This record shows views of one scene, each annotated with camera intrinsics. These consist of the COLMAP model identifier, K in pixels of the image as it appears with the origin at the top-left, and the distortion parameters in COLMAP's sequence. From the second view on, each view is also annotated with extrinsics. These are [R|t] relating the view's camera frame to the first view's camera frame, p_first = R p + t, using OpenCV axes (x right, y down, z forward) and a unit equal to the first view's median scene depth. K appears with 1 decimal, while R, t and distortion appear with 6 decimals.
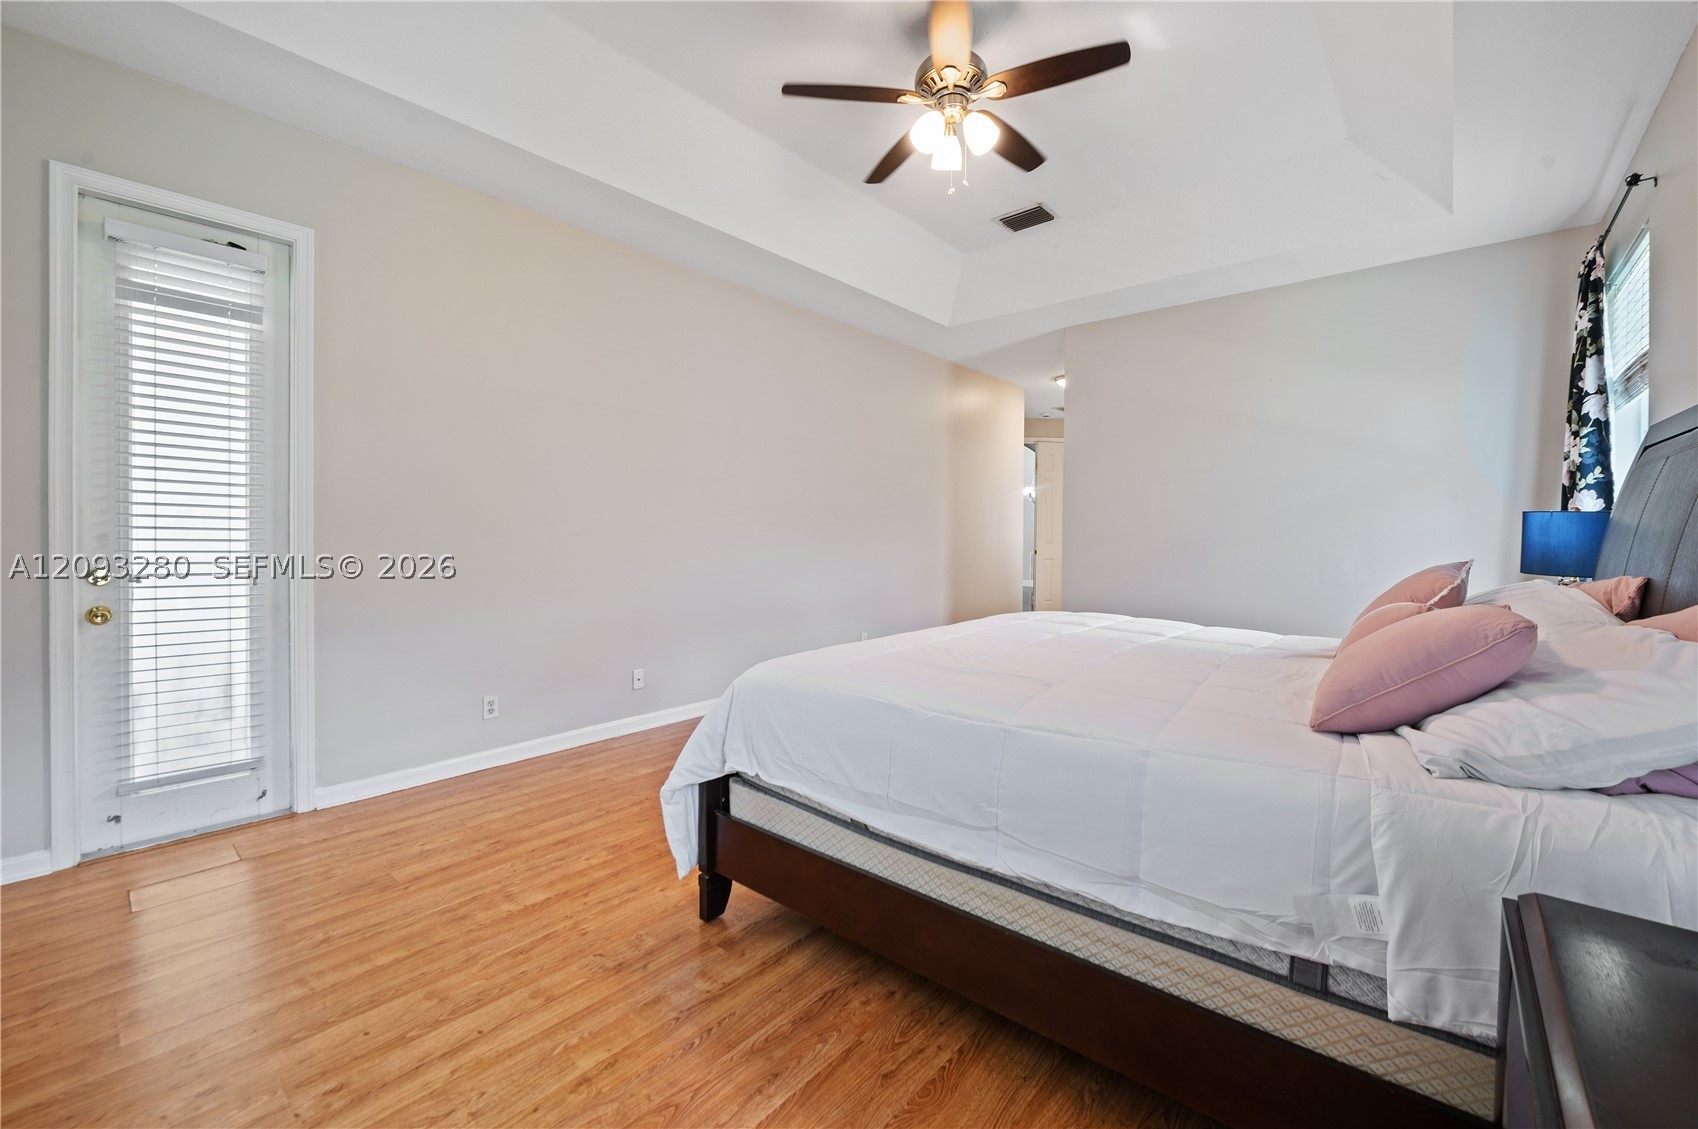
lens RADIAL K [[682.1, 0, 871.0], [0, 682.1, 538.5], [0, 0, 1]] dist [-0.005884, 0.000093]
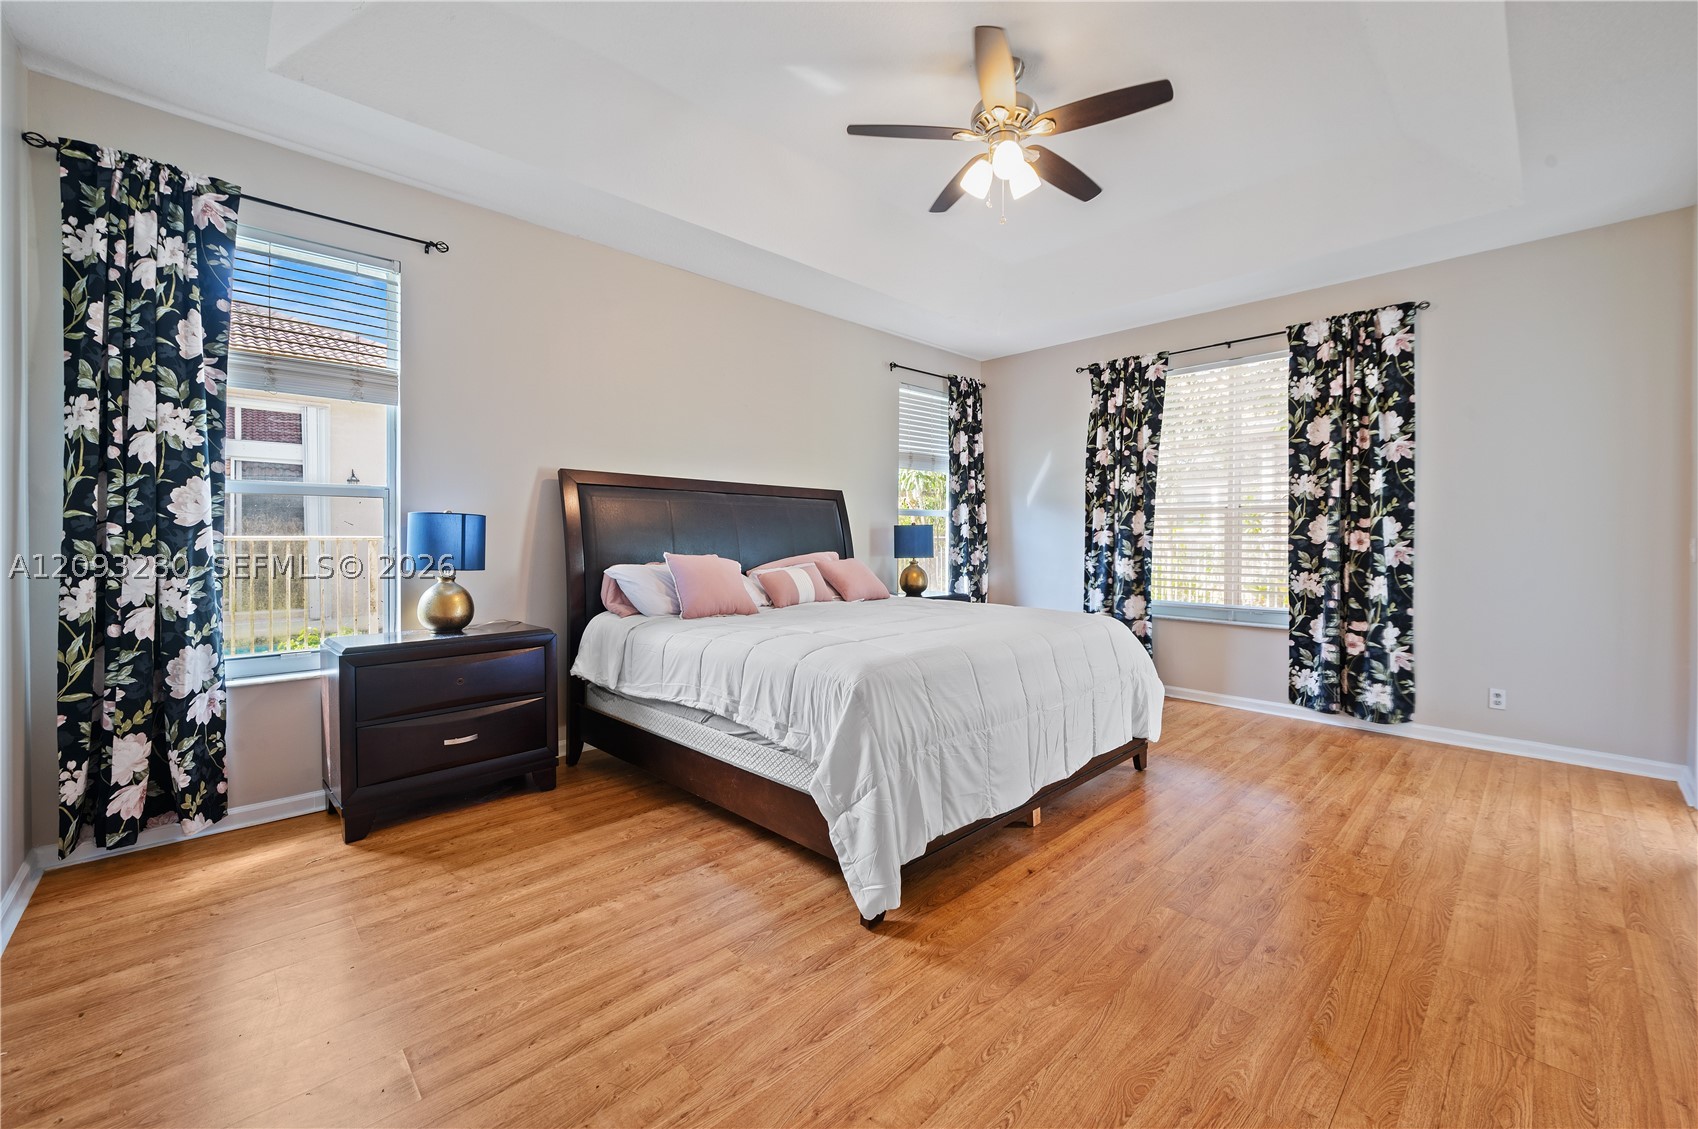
lens RADIAL K [[682.1, 0, 871.0], [0, 682.1, 538.5], [0, 0, 1]] dist [-0.005884, 0.000093]
pose [[-0.996506, -0.003063, 0.083461, 0.230173], [-0.002399, 0.999965, 0.008059, -0.026925], [-0.083482, 0.007831, -0.996478, 2.089039]]
